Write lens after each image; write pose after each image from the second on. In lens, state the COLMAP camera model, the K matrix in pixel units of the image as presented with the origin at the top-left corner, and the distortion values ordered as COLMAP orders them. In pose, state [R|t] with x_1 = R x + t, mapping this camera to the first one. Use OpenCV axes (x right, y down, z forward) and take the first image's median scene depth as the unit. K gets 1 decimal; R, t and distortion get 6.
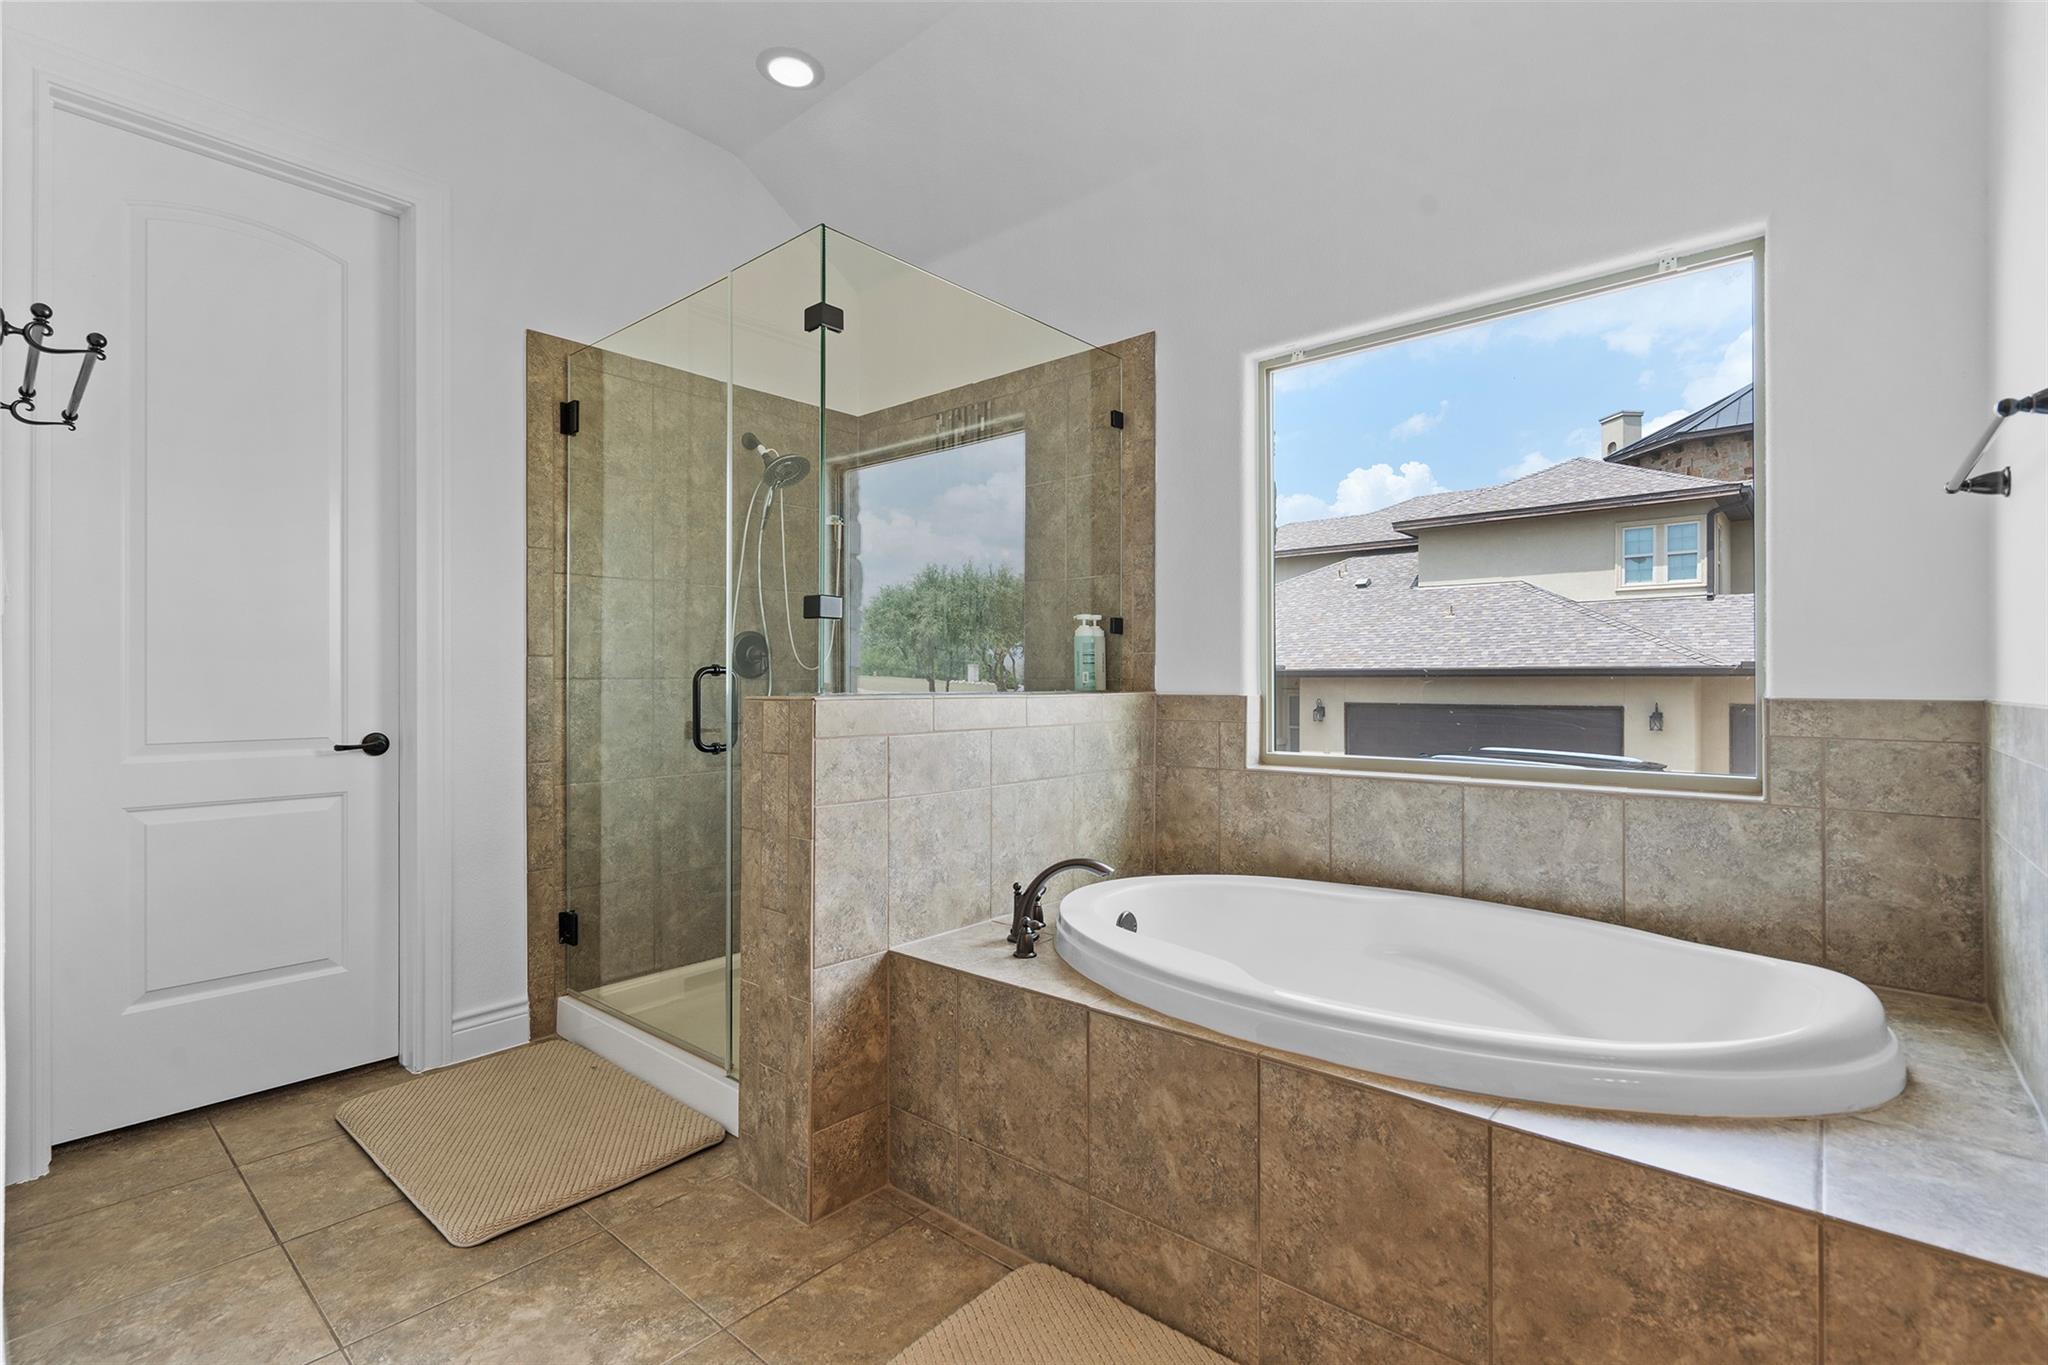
lens RADIAL K [[927.5, 0, 1020.7], [0, 927.5, 683.7], [0, 0, 1]] dist [-0.000940, 0.000363]
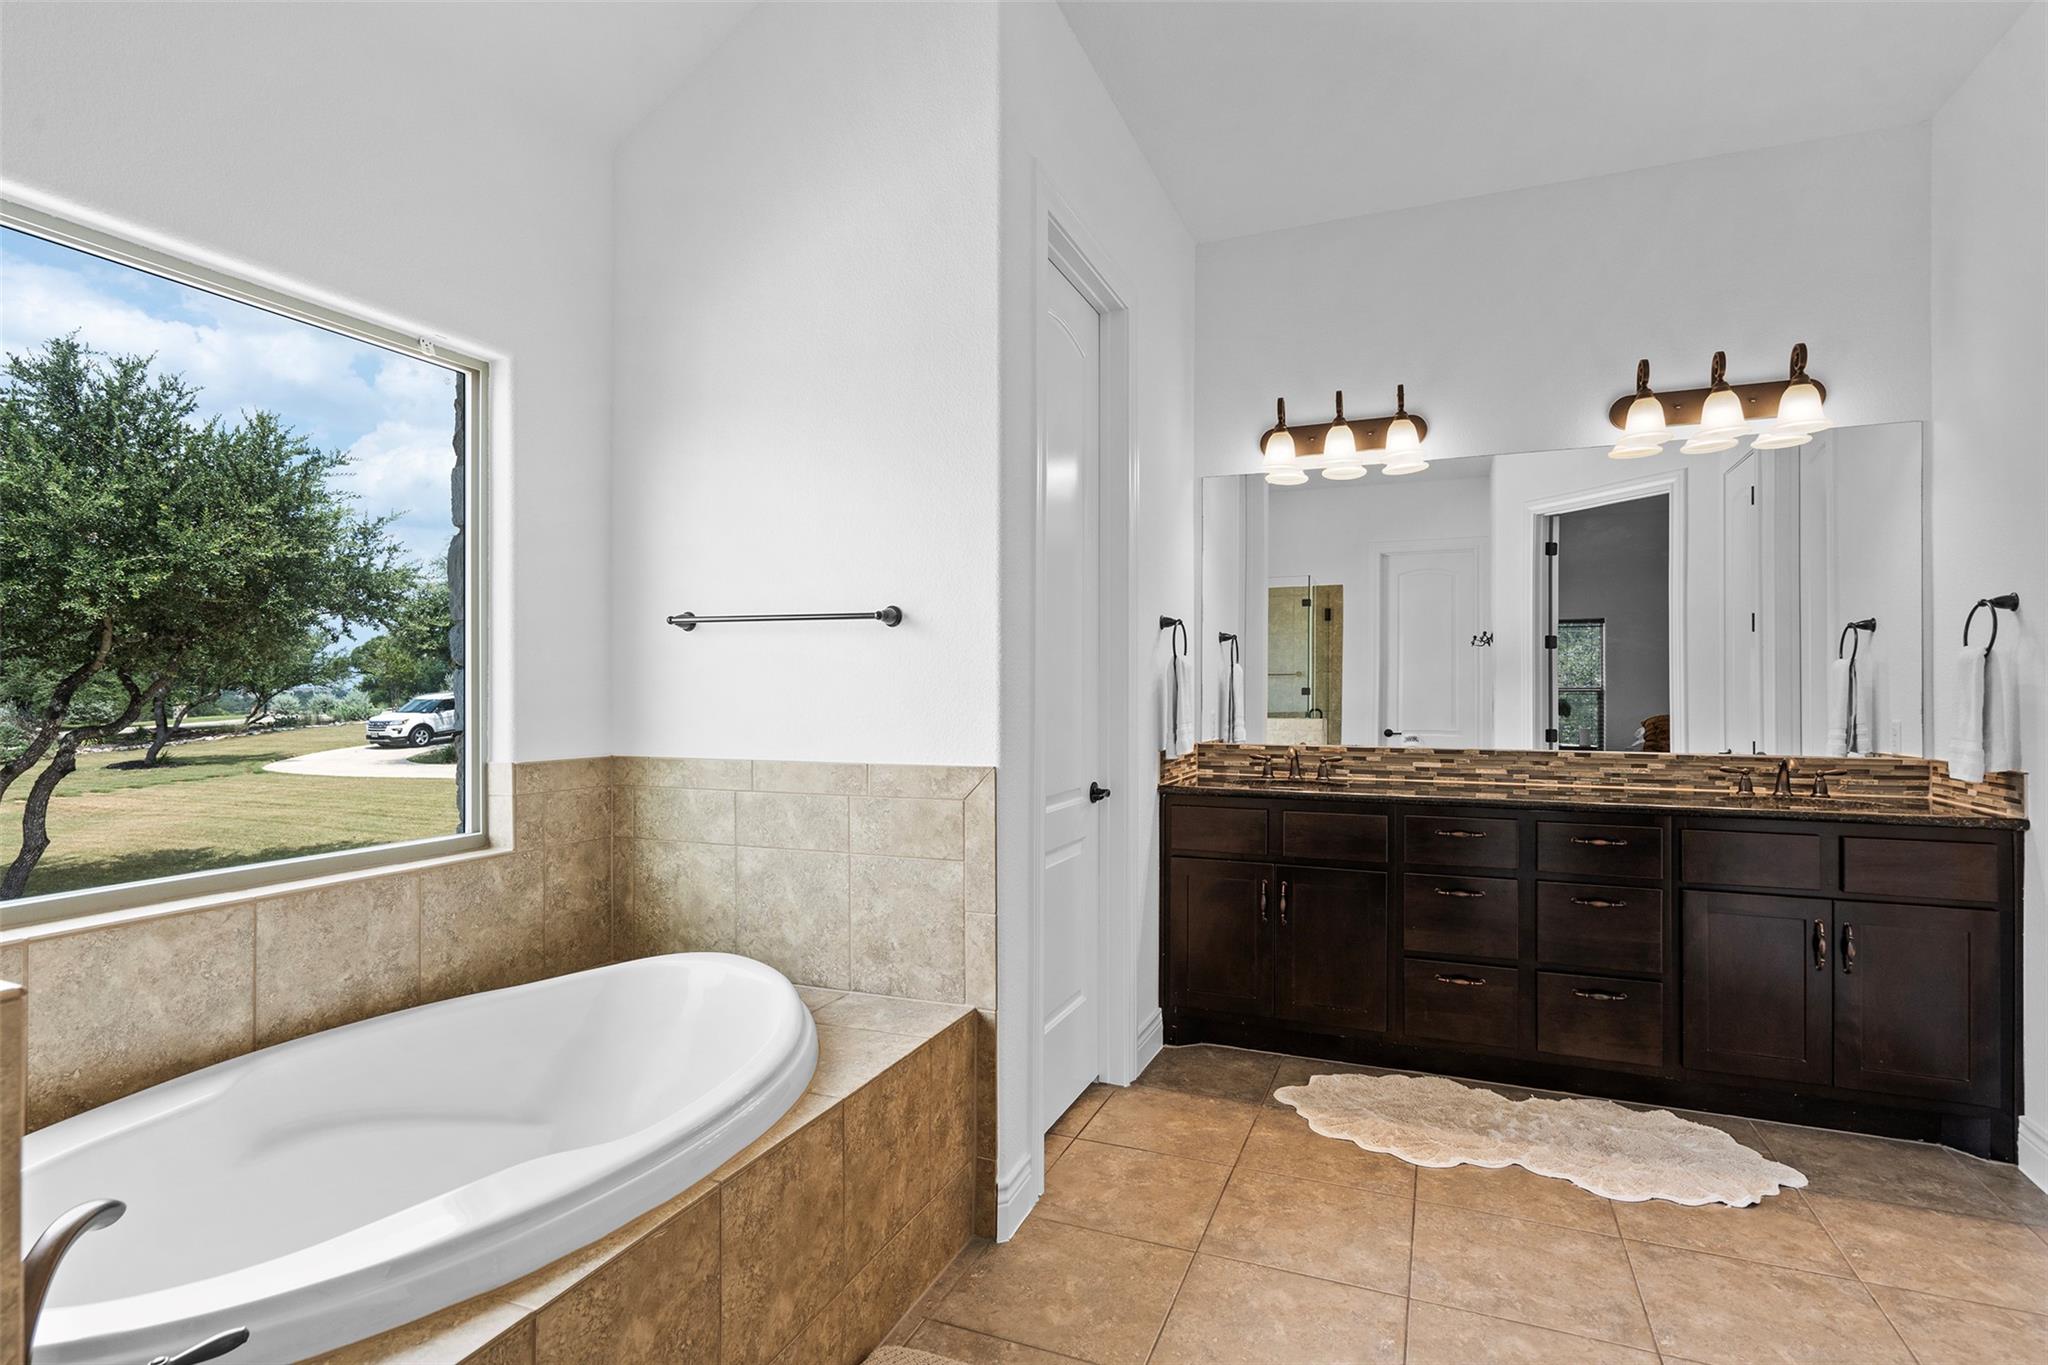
lens RADIAL K [[1018.5, 0, 1019.8], [0, 1018.5, 691.9], [0, 0, 1]] dist [0.006376, -0.001743]
pose [[-0.317422, -0.003559, 0.948278, -0.672248], [0.002132, 0.999988, 0.004466, -0.085418], [-0.948282, 0.003439, -0.317410, 0.847515]]
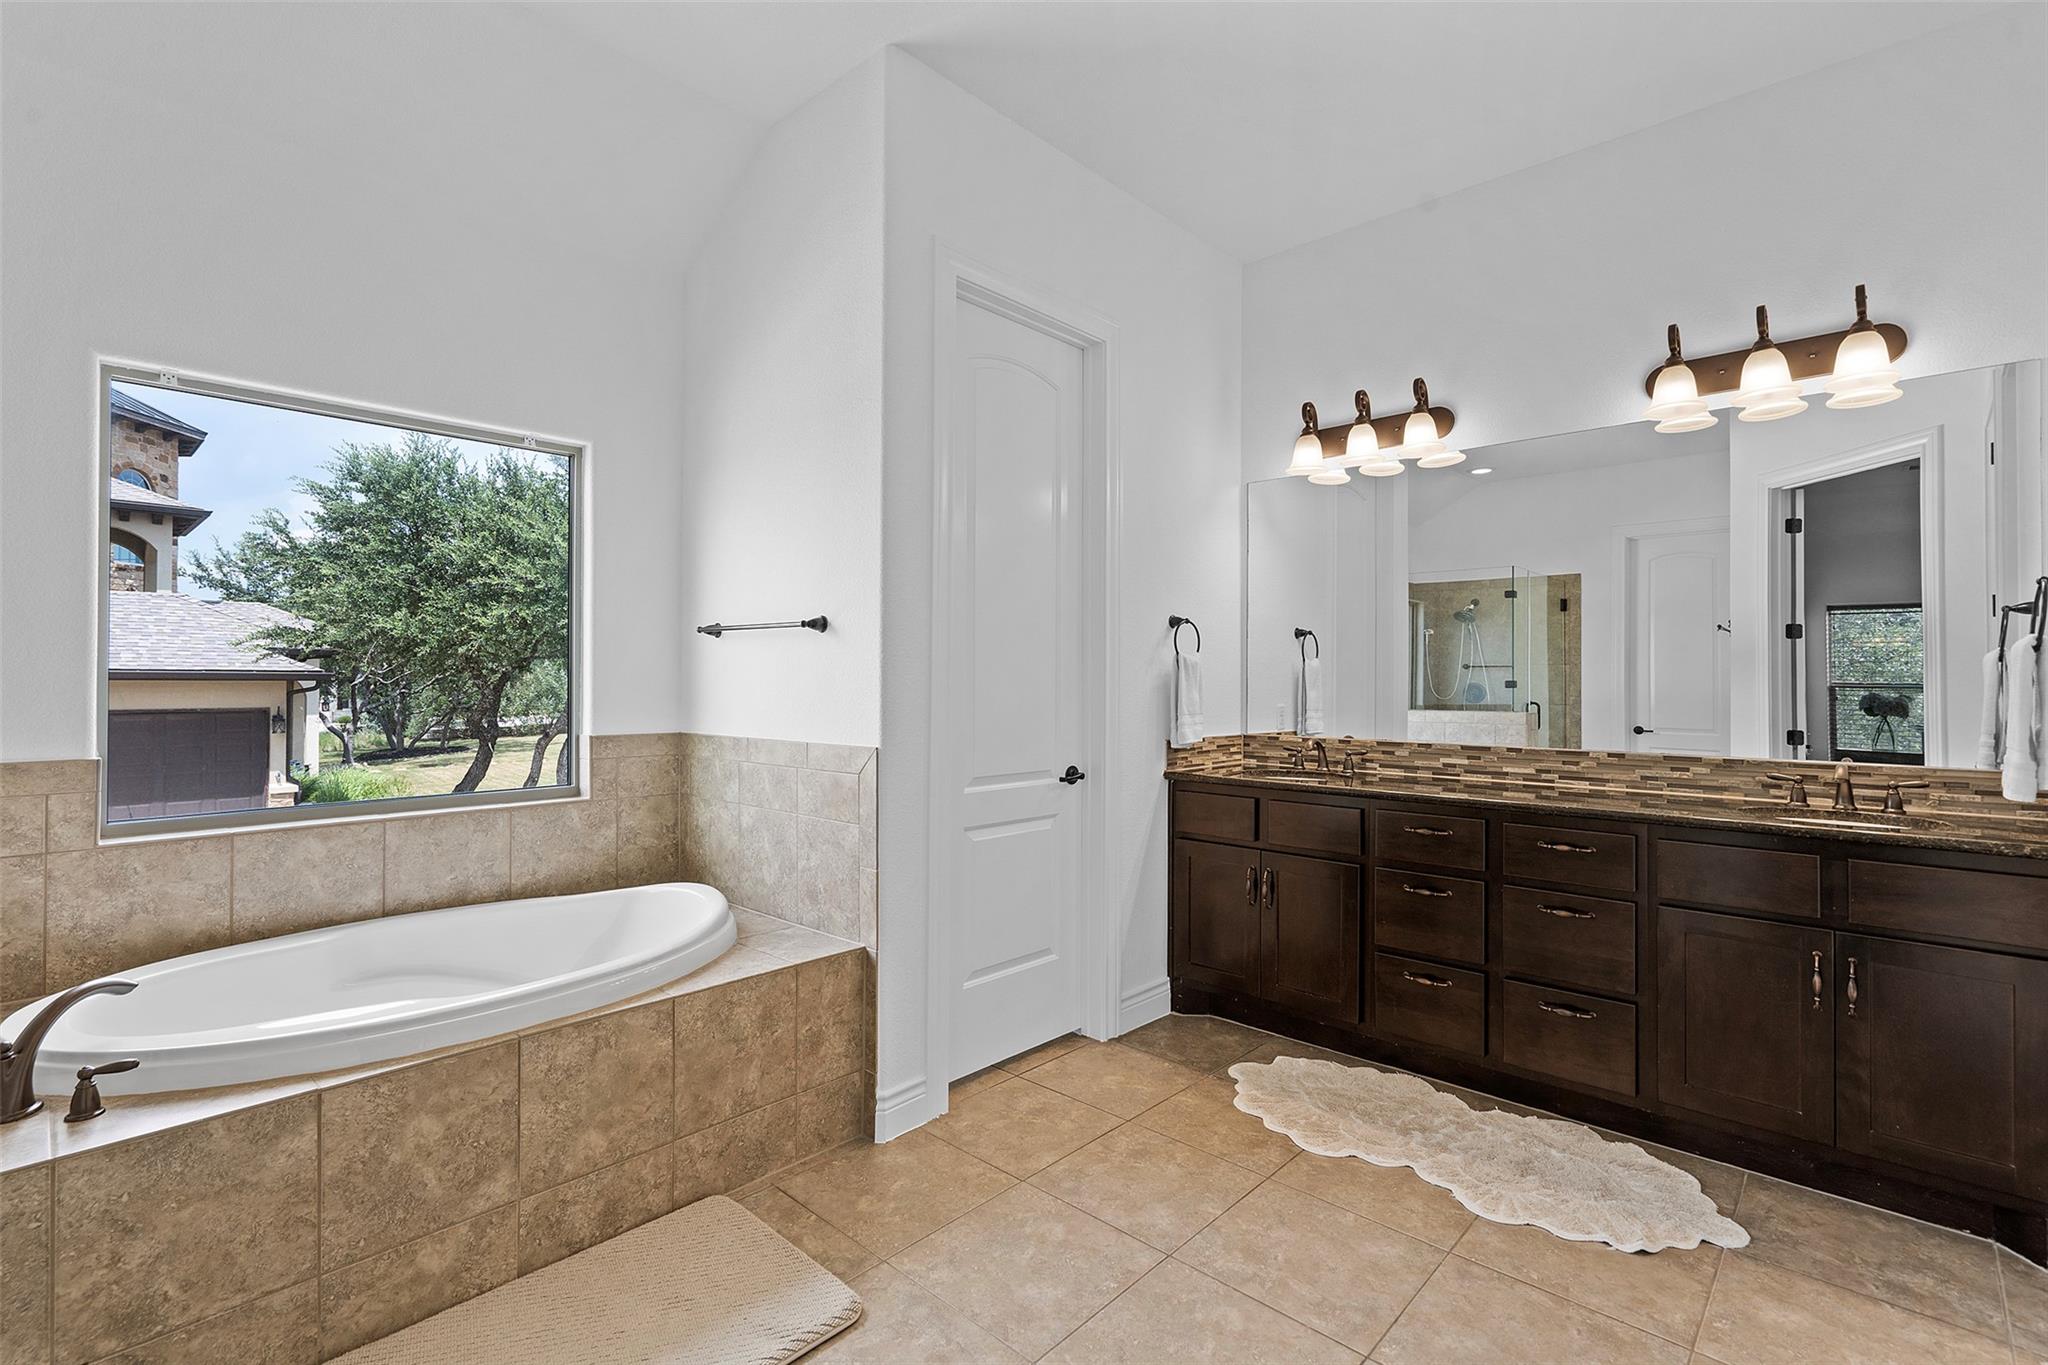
lens RADIAL K [[927.5, 0, 1023.7], [0, 927.5, 674.3], [0, 0, 1]] dist [-0.000940, 0.000363]
pose [[0.034735, 0.005098, 0.999384, -0.850046], [-0.000072, 0.999987, -0.005099, -0.089627], [-0.999397, 0.000105, 0.034735, 0.191725]]
